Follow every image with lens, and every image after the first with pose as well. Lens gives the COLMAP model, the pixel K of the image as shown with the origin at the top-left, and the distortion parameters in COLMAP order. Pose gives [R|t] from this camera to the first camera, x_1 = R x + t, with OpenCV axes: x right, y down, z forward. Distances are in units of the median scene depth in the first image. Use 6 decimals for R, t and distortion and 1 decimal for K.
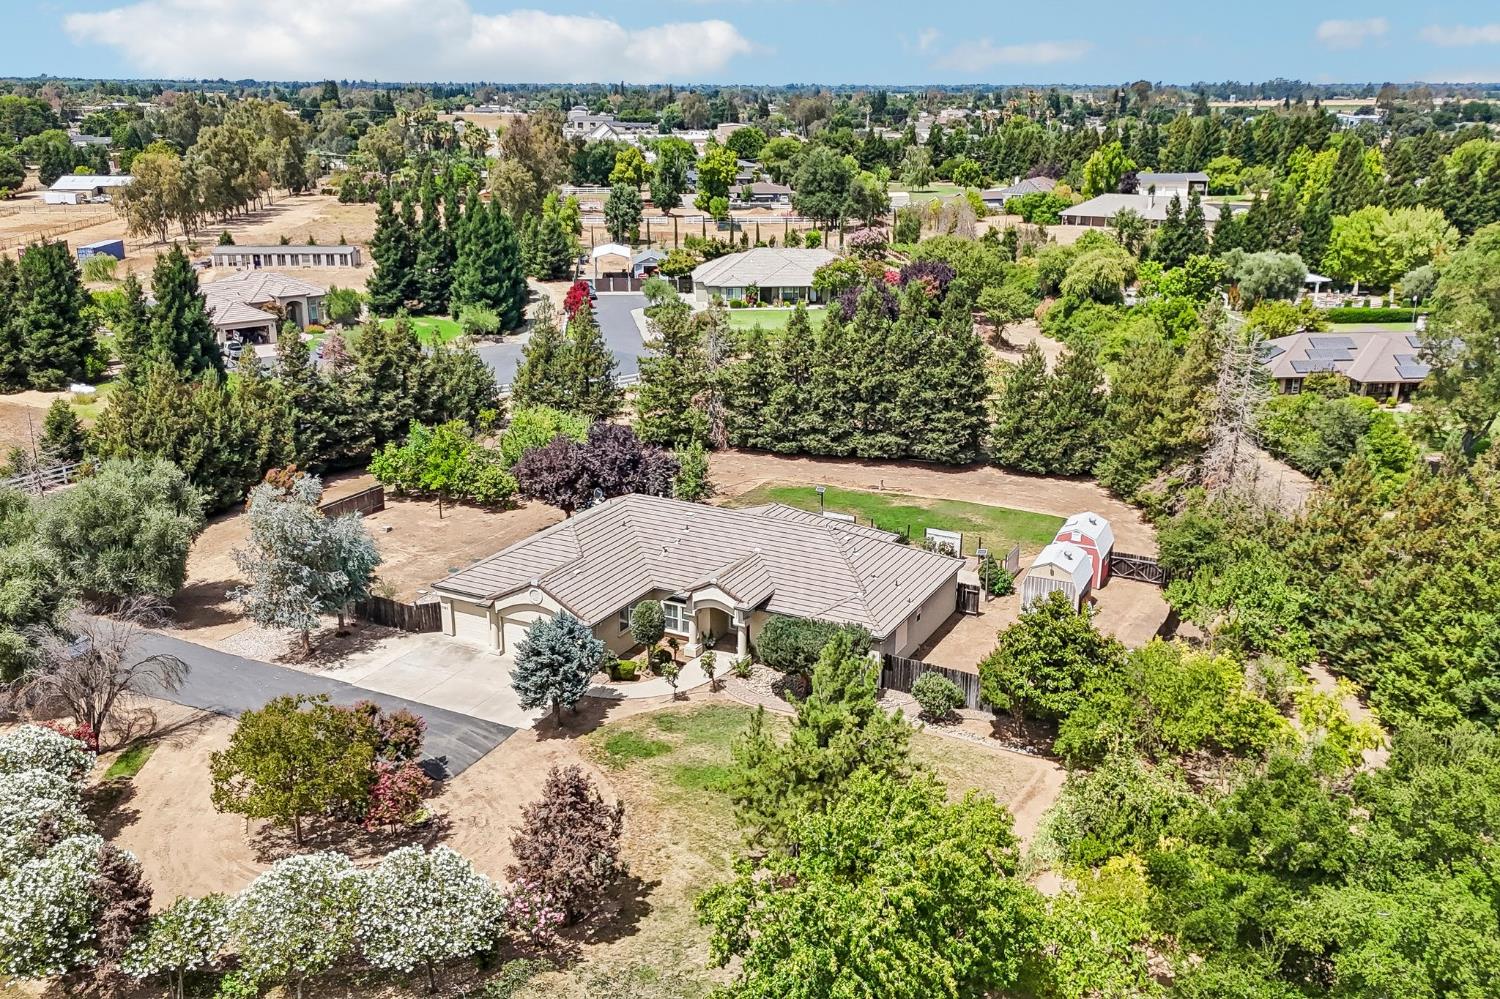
lens RADIAL K [[1296.9, 0, 750.0], [0, 1296.9, 499.5], [0, 0, 1]] dist [0.132932, -0.247948]
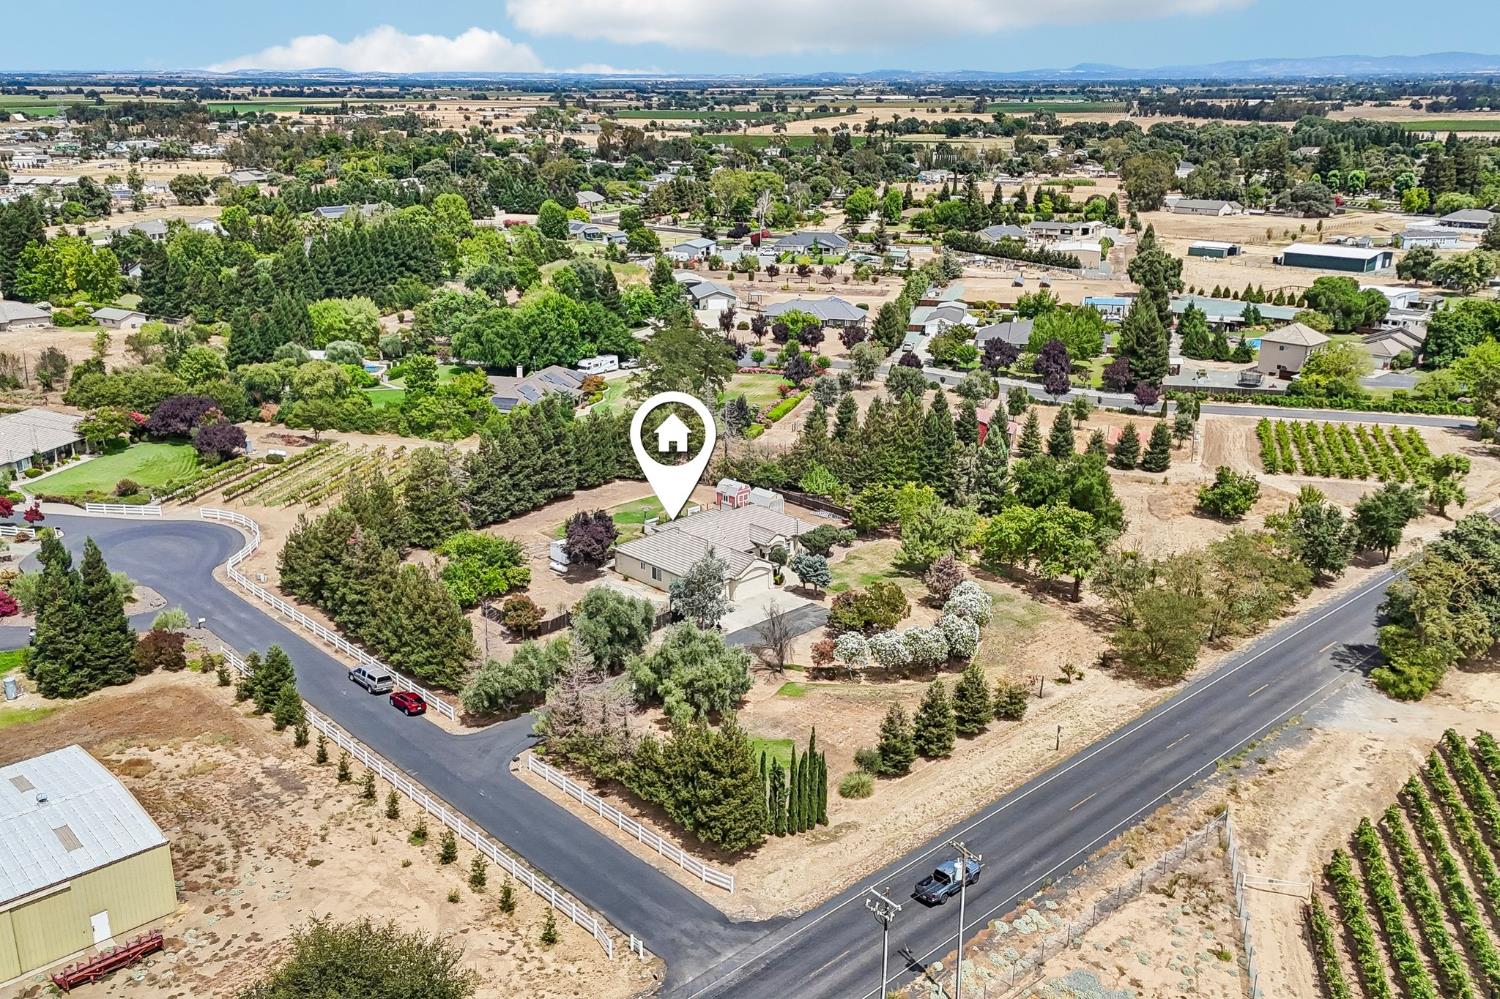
lens RADIAL K [[1296.9, 0, 750.0], [0, 1296.9, 499.5], [0, 0, 1]] dist [0.132932, -0.247948]
pose [[0.320278, -0.290758, 0.901599, -1.390083], [0.282625, 0.937718, 0.202008, -0.313225], [-0.904182, 0.190116, 0.382506, 0.081257]]
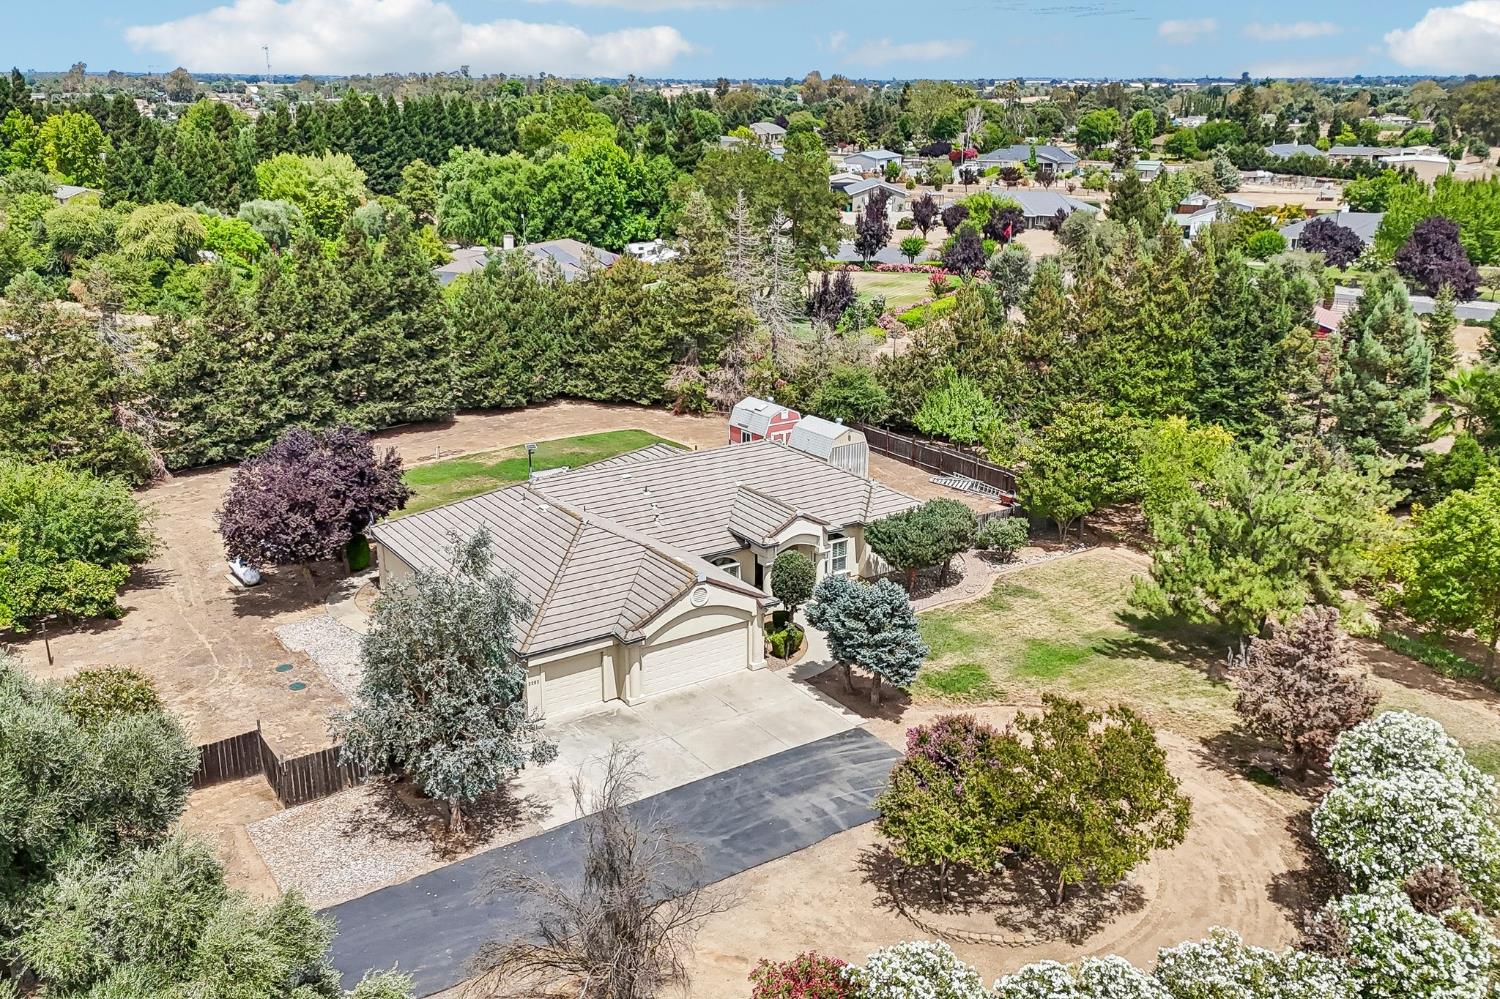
lens RADIAL K [[1296.9, 0, 750.0], [0, 1296.9, 499.5], [0, 0, 1]] dist [0.132932, -0.247948]
pose [[0.478998, -0.268788, 0.835652, -0.495244], [0.262317, 0.952298, 0.155946, -0.058019], [-0.837706, 0.144508, 0.526656, 0.364456]]
